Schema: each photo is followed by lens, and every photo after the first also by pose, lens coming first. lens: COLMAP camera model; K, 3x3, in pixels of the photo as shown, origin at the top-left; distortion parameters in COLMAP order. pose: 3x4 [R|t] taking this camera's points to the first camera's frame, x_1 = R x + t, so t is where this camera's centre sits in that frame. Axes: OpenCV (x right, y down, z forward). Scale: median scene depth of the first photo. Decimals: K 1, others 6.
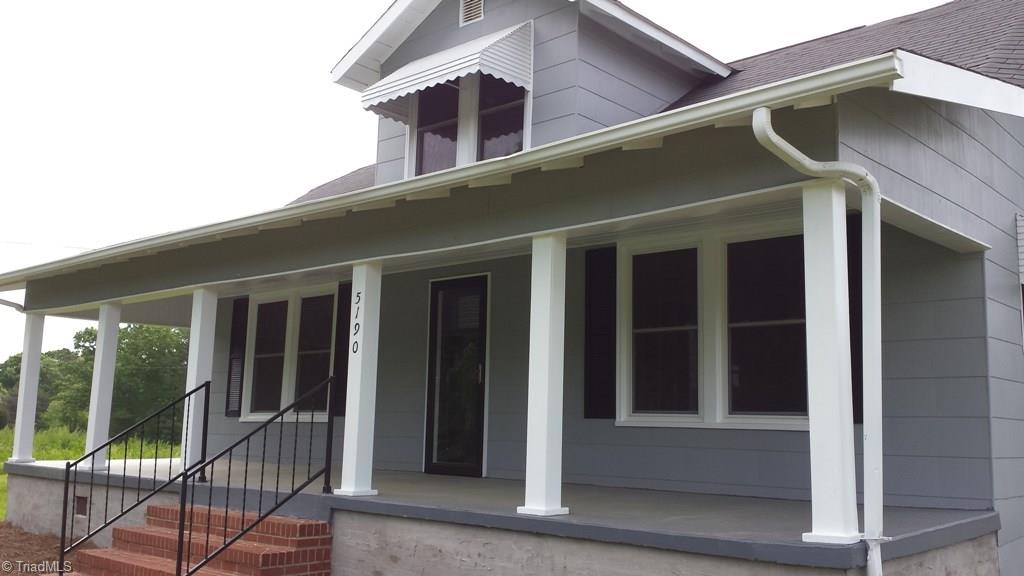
lens RADIAL K [[939.8, 0, 511.5], [0, 939.8, 275.3], [0, 0, 1]] dist [0.079035, -0.004544]
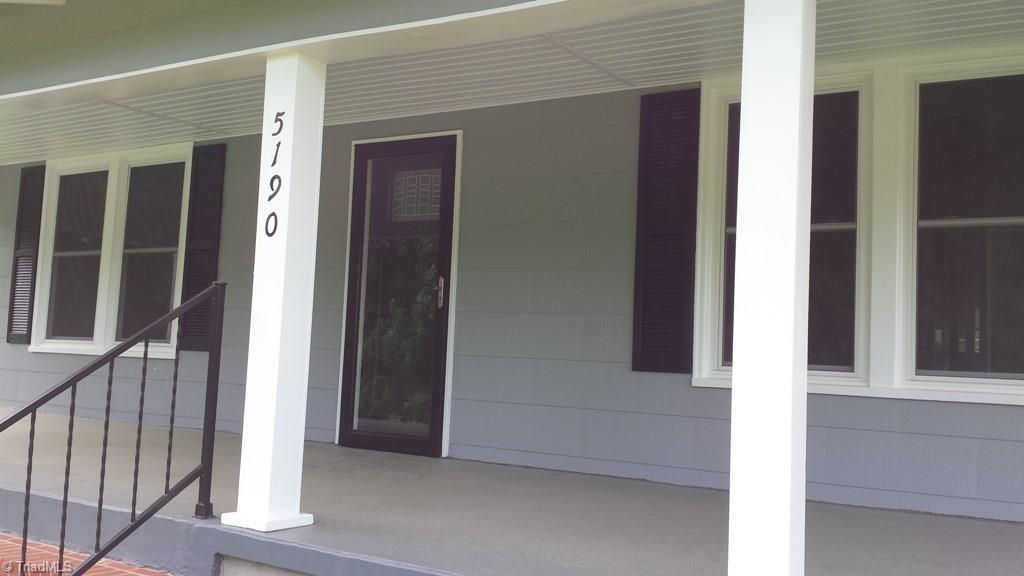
lens RADIAL K [[942.6, 0, 513.2], [0, 942.6, 294.1], [0, 0, 1]] dist [0.122035, -0.335850]
pose [[0.982401, 0.038151, 0.182846, -0.122625], [-0.055342, 0.994415, 0.089862, 0.057125], [-0.178396, -0.098399, 0.979026, 0.462369]]
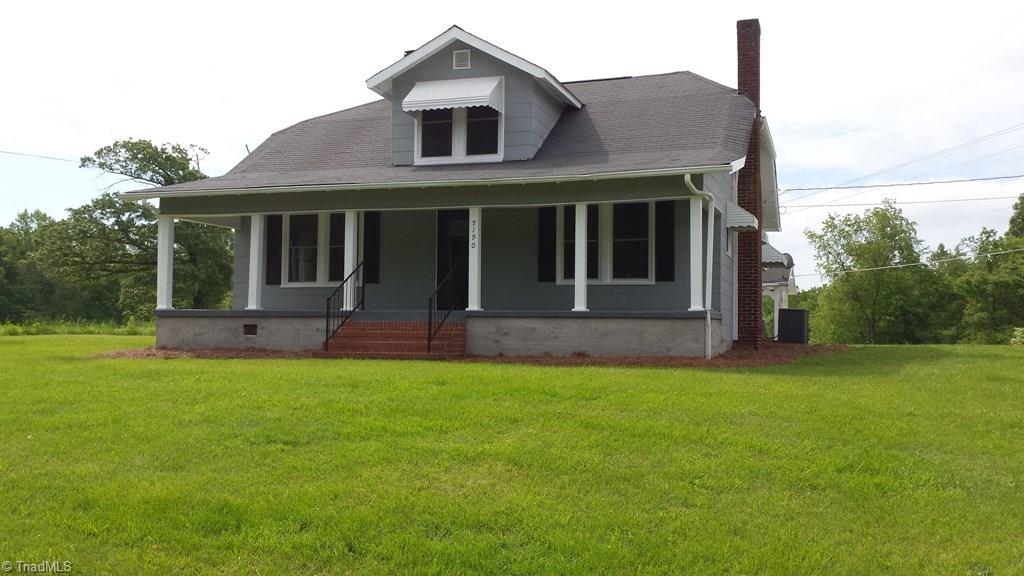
lens RADIAL K [[939.8, 0, 511.5], [0, 939.8, 275.3], [0, 0, 1]] dist [0.079035, -0.004544]
pose [[0.916307, 0.016404, 0.400141, -0.899802], [-0.057658, 0.994155, 0.091278, -0.056335], [-0.396305, -0.106710, 0.911897, -0.978791]]
